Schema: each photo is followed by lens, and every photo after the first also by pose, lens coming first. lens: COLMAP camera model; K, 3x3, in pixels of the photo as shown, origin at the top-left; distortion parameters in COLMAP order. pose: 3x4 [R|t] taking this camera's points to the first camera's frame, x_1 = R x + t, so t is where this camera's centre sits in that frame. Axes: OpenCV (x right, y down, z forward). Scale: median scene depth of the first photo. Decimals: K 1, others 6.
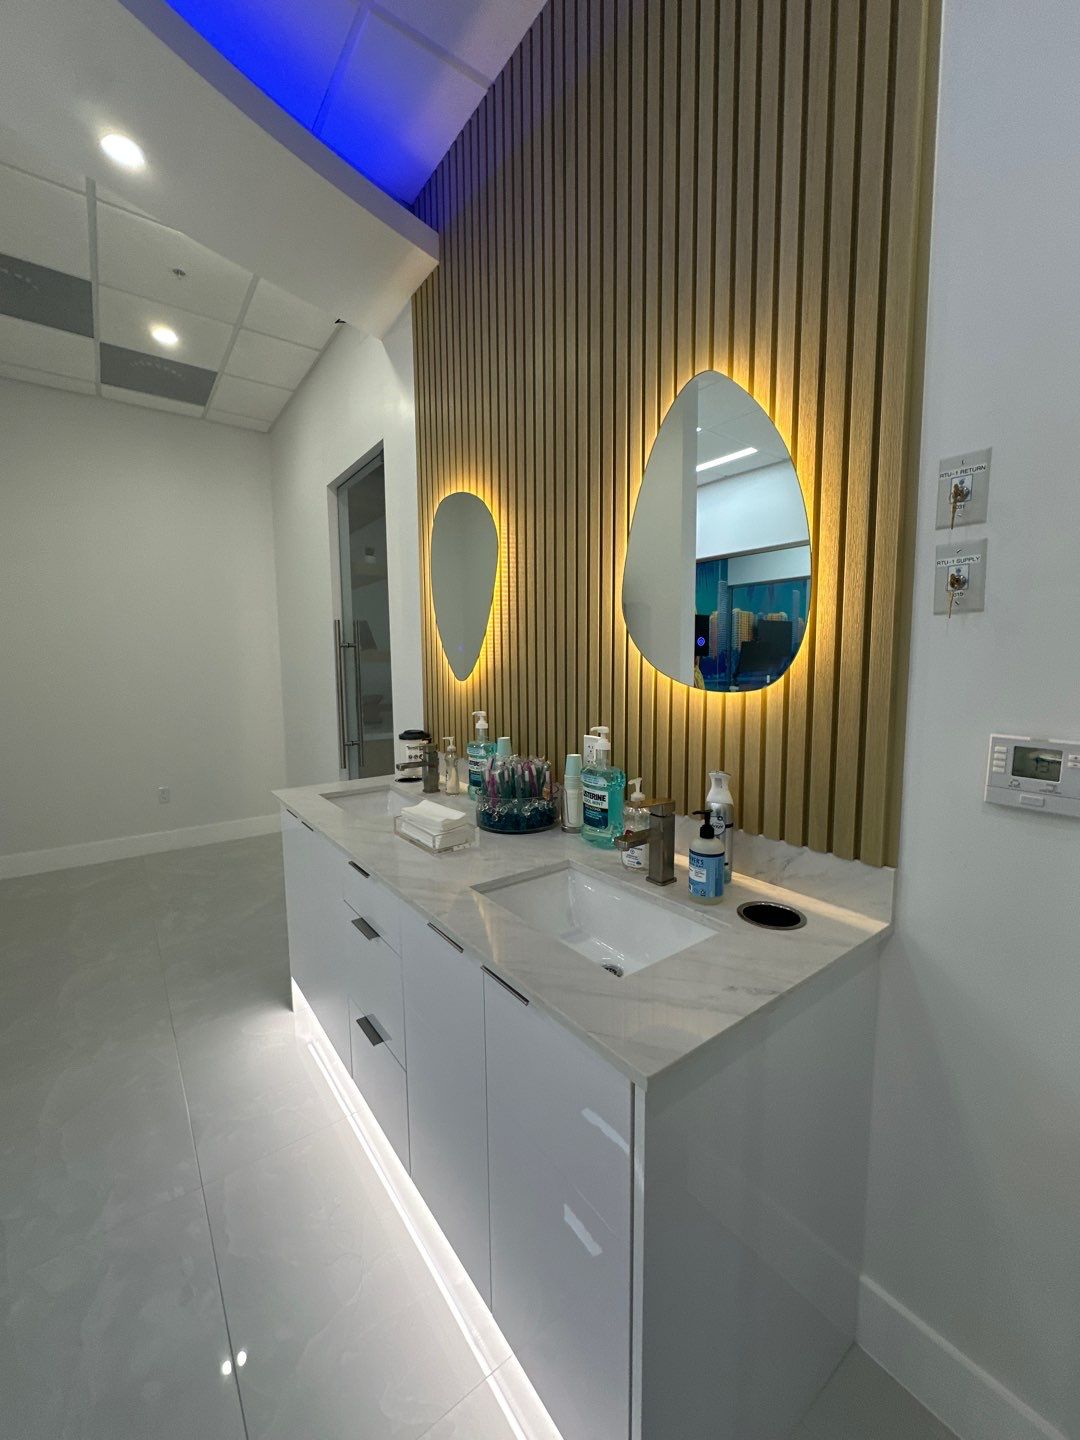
lens RADIAL K [[572.3, 0, 539.5], [0, 572.3, 718.3], [0, 0, 1]] dist [-0.002103, -0.000390]
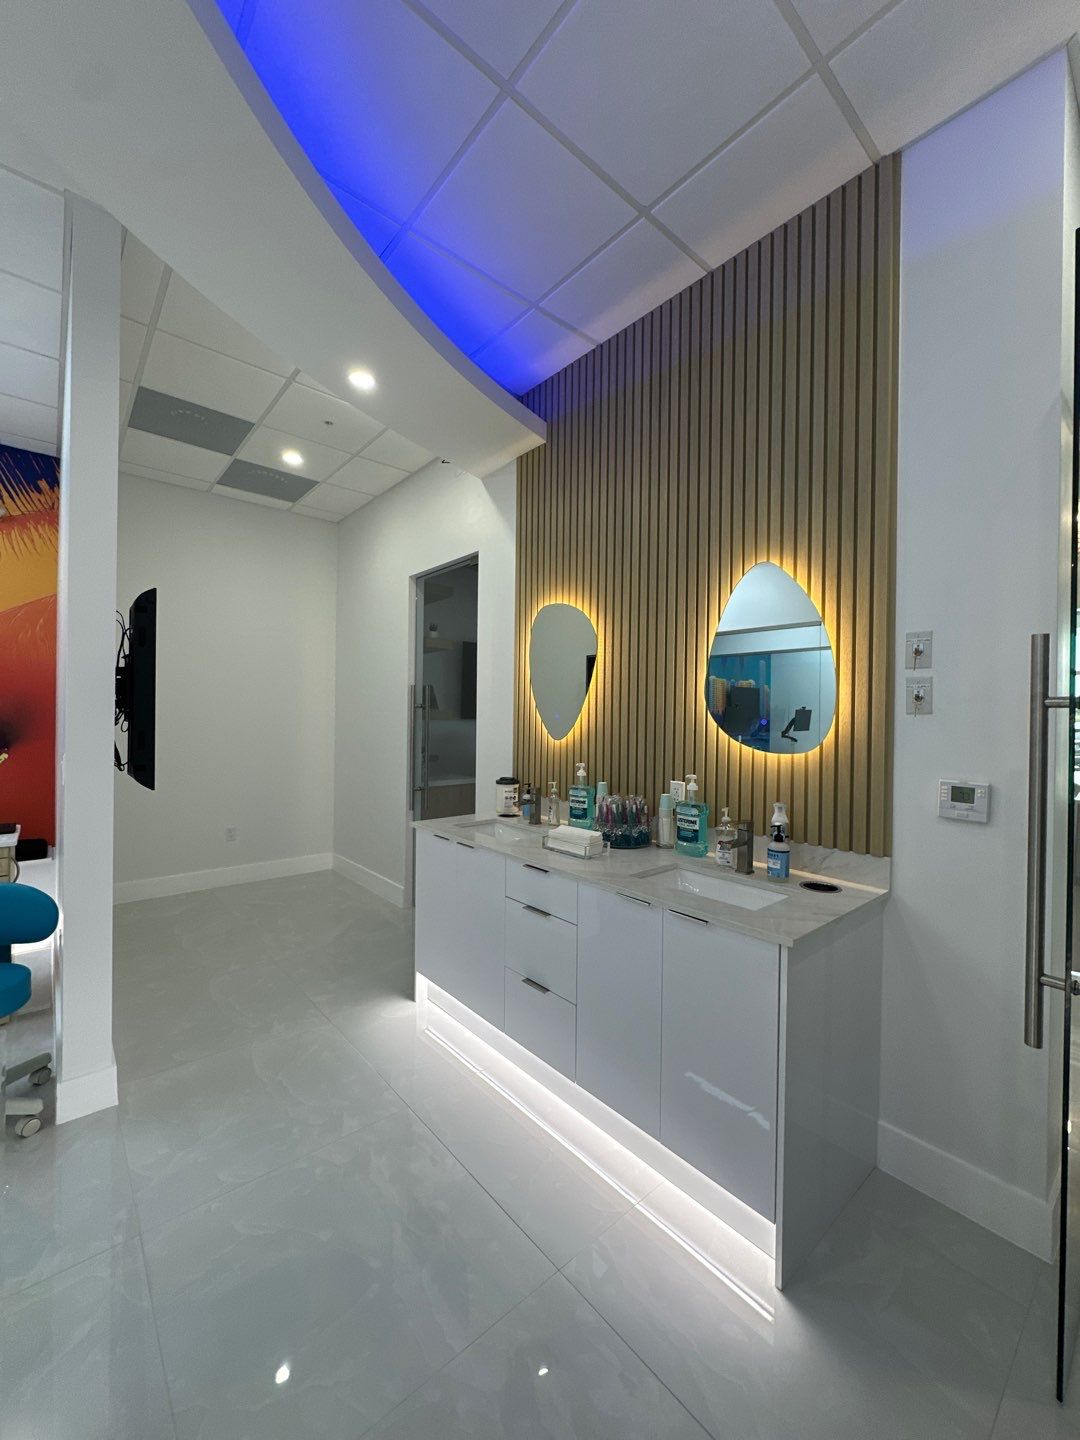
lens RADIAL K [[572.3, 0, 539.5], [0, 572.3, 718.3], [0, 0, 1]] dist [-0.002103, -0.000390]
pose [[0.997181, 0.022226, 0.071668, -0.373946], [-0.015474, 0.995506, -0.093423, 0.012697], [-0.073422, 0.092050, 0.993044, -0.446123]]
